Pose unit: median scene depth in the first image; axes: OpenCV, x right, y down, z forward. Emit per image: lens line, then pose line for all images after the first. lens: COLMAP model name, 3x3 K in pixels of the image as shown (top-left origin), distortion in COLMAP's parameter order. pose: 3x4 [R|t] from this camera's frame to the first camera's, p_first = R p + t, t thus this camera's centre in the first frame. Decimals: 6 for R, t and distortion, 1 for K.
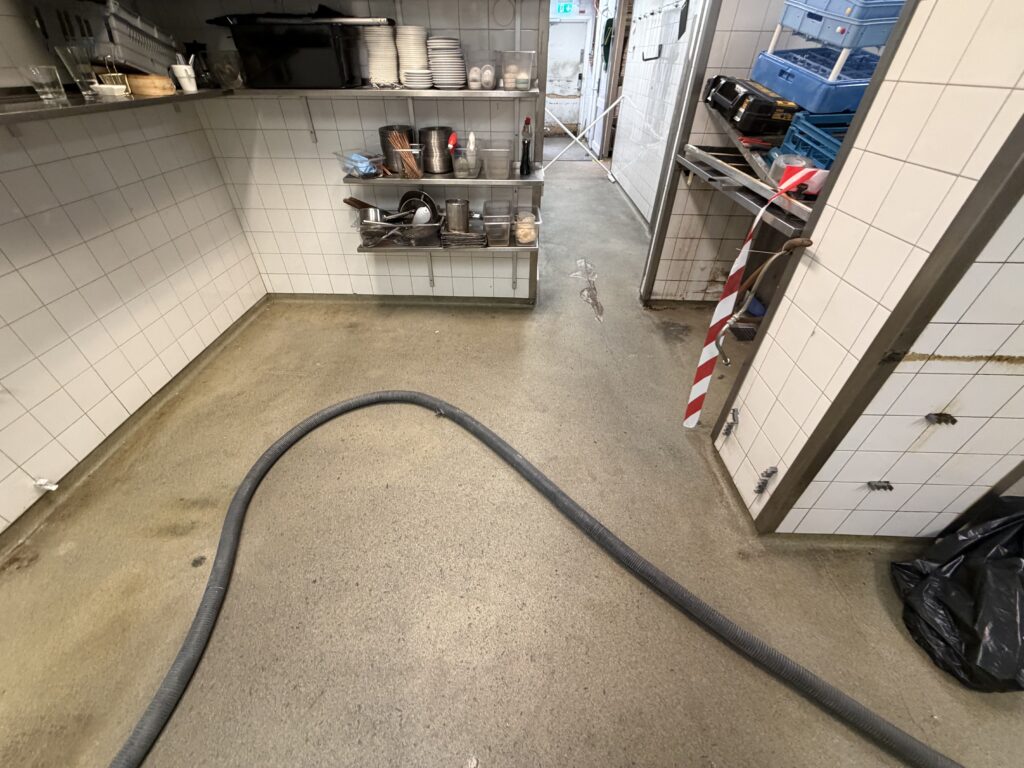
lens RADIAL K [[407.6, 0, 509.6], [0, 407.6, 384.0], [0, 0, 1]] dist [0.001075, -0.000104]
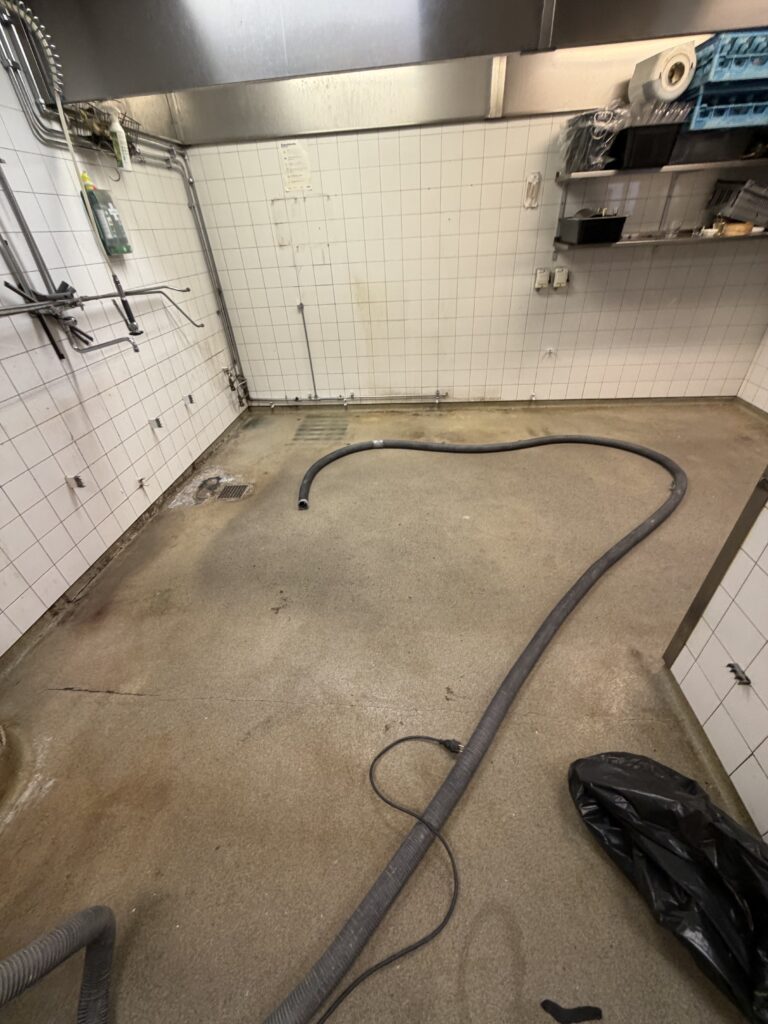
lens RADIAL K [[407.6, 0, 385.8], [0, 407.6, 512.7], [0, 0, 1]] dist [0.001075, -0.000104]
pose [[-0.052043, 0.570946, -0.819337, 1.089217], [-0.580180, 0.650499, 0.490145, 0.021127], [0.812824, 0.500871, 0.297397, -0.057677]]
